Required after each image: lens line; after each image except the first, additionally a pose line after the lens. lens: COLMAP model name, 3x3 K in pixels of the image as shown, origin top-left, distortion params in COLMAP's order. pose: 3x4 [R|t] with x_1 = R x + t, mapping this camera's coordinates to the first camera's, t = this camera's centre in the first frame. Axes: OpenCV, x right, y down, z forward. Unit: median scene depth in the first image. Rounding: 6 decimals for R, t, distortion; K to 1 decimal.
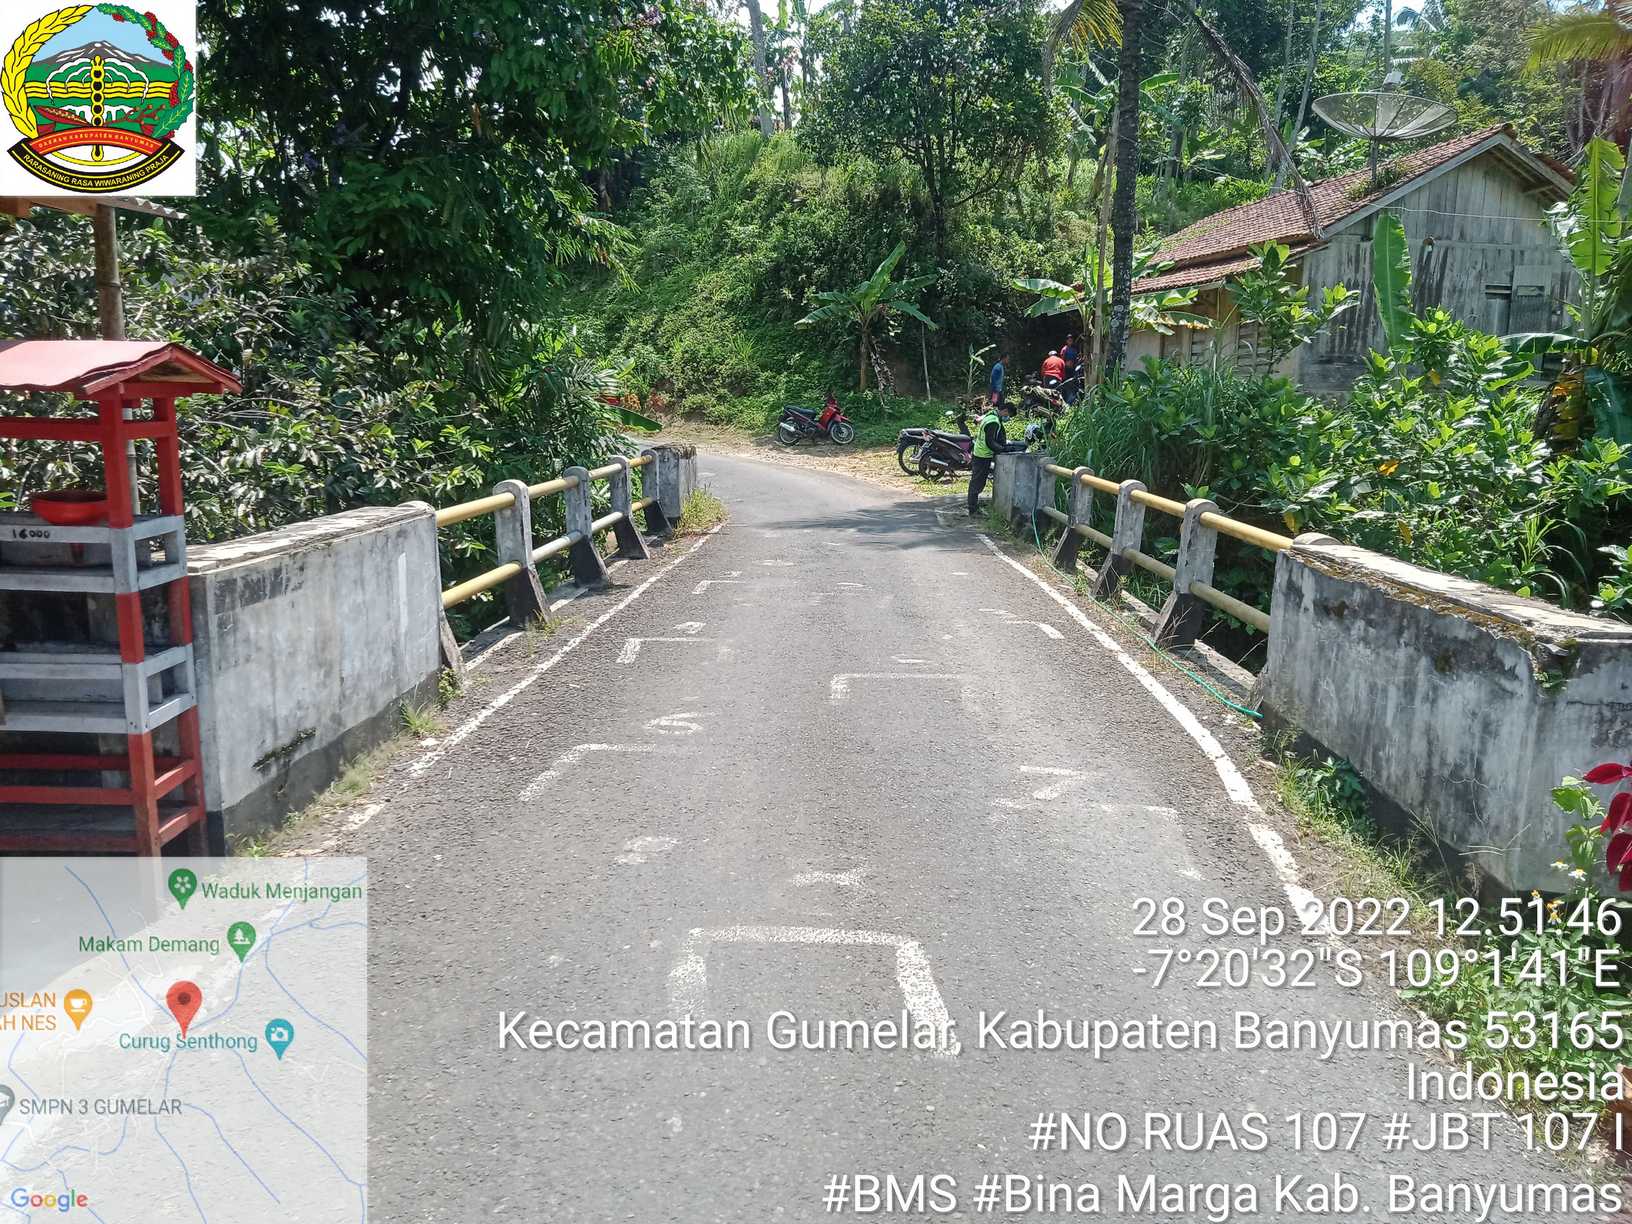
lens RADIAL K [[1058.5, 0, 816.0], [0, 1058.5, 612.0], [0, 0, 1]] dist [0.001843, -0.000885]
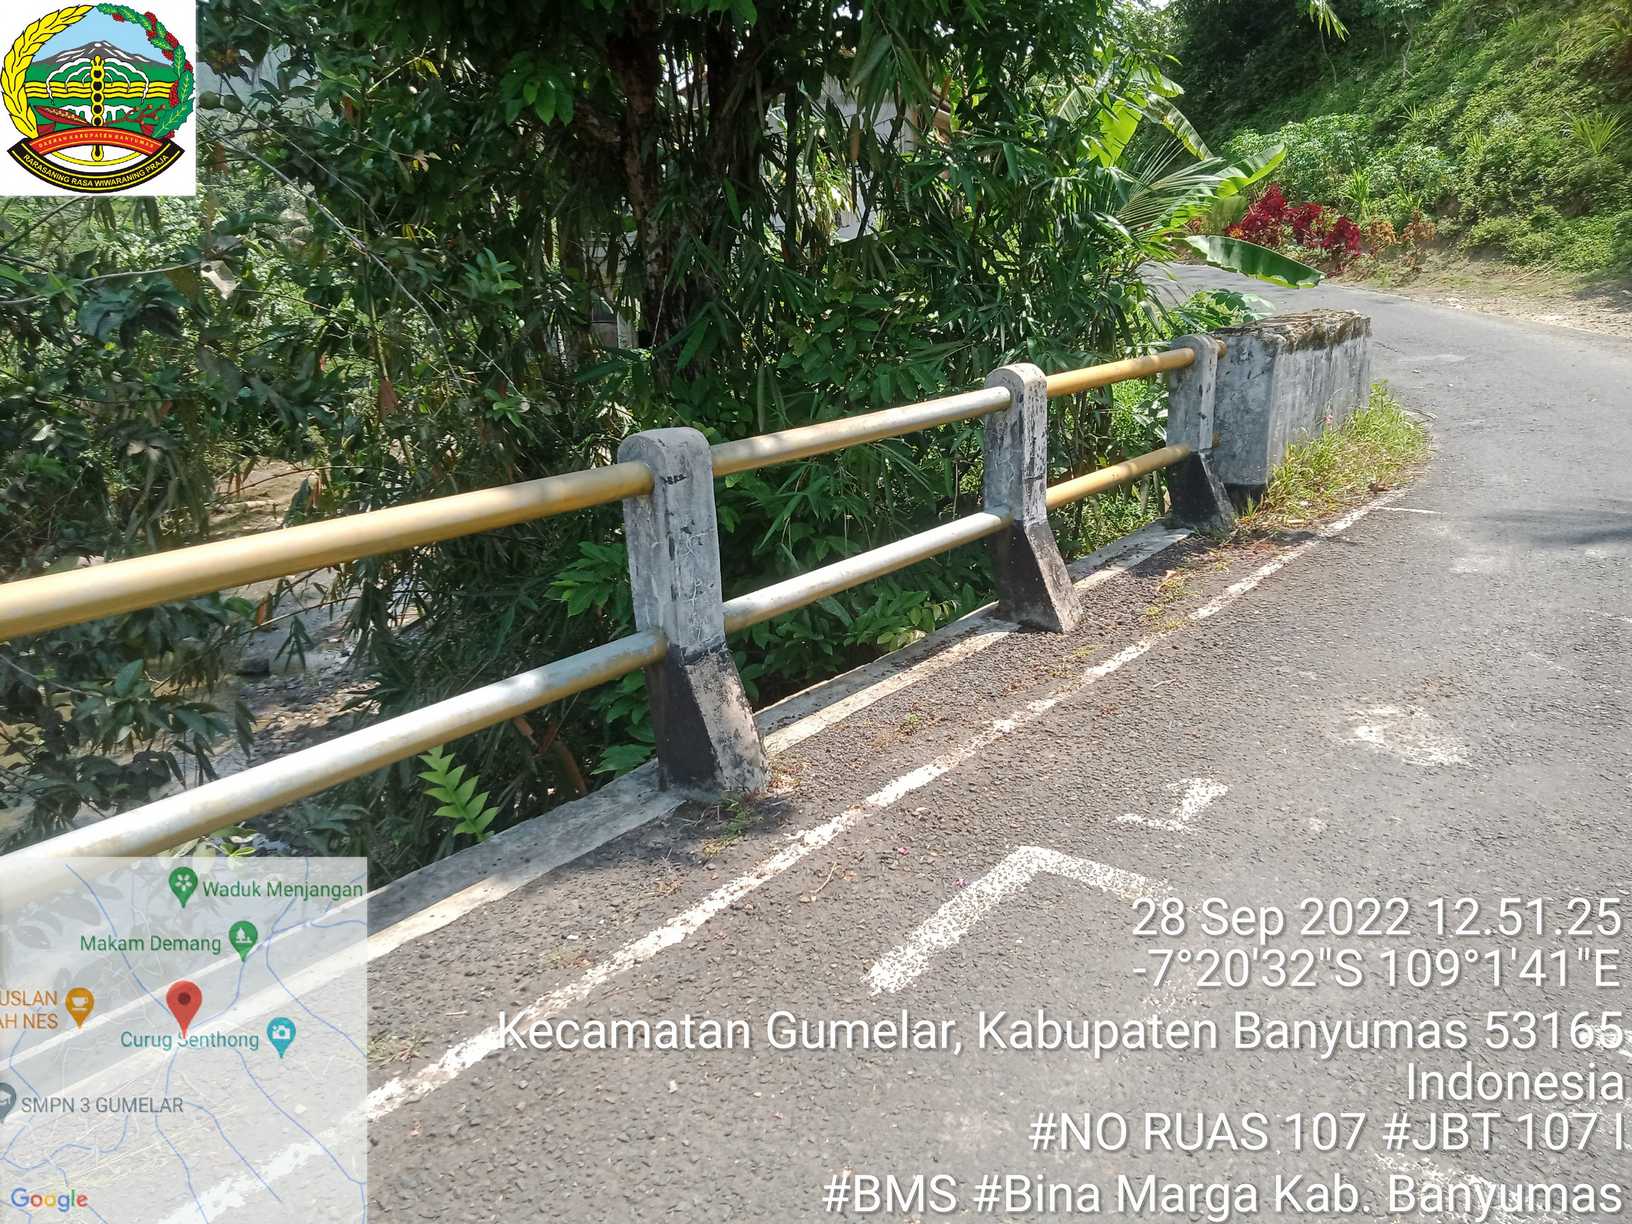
lens RADIAL K [[1058.5, 0, 816.0], [0, 1058.5, 612.0], [0, 0, 1]] dist [0.001843, -0.000885]
pose [[0.778080, 0.185149, -0.600260, 0.001365], [-0.098888, 0.979764, 0.174023, -0.035363], [0.620333, -0.076045, 0.780643, 0.193979]]
